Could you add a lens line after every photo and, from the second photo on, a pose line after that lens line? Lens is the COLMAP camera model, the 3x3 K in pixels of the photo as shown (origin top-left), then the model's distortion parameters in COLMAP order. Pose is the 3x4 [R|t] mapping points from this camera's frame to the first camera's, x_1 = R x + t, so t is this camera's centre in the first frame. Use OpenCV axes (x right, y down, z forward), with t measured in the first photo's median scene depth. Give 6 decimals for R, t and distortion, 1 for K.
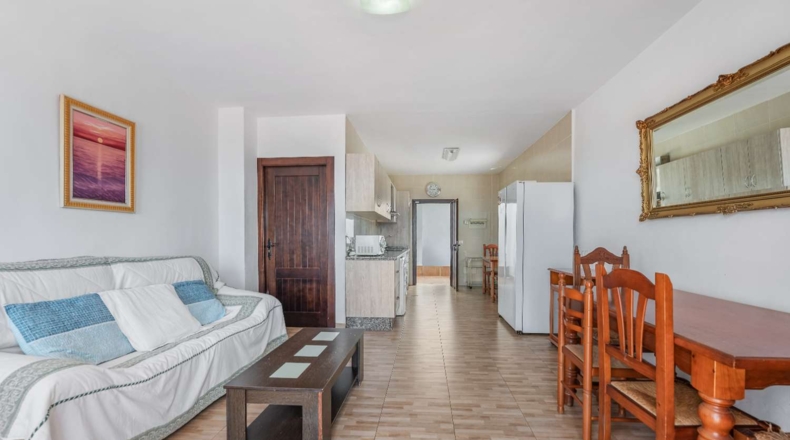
lens RADIAL K [[324.5, 0, 406.3], [0, 324.5, 239.8], [0, 0, 1]] dist [0.003270, -0.000333]
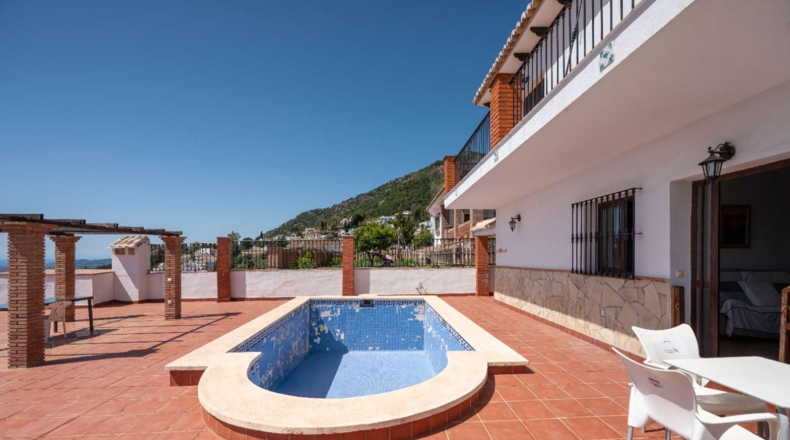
lens RADIAL K [[324.5, 0, 395.8], [0, 324.5, 260.0], [0, 0, 1]] dist [0.003270, -0.000333]
pose [[0.098337, 0.015344, -0.995035, 1.077685], [-0.002326, 0.999882, 0.015189, -0.033229], [0.995150, 0.000821, 0.098361, -1.543774]]
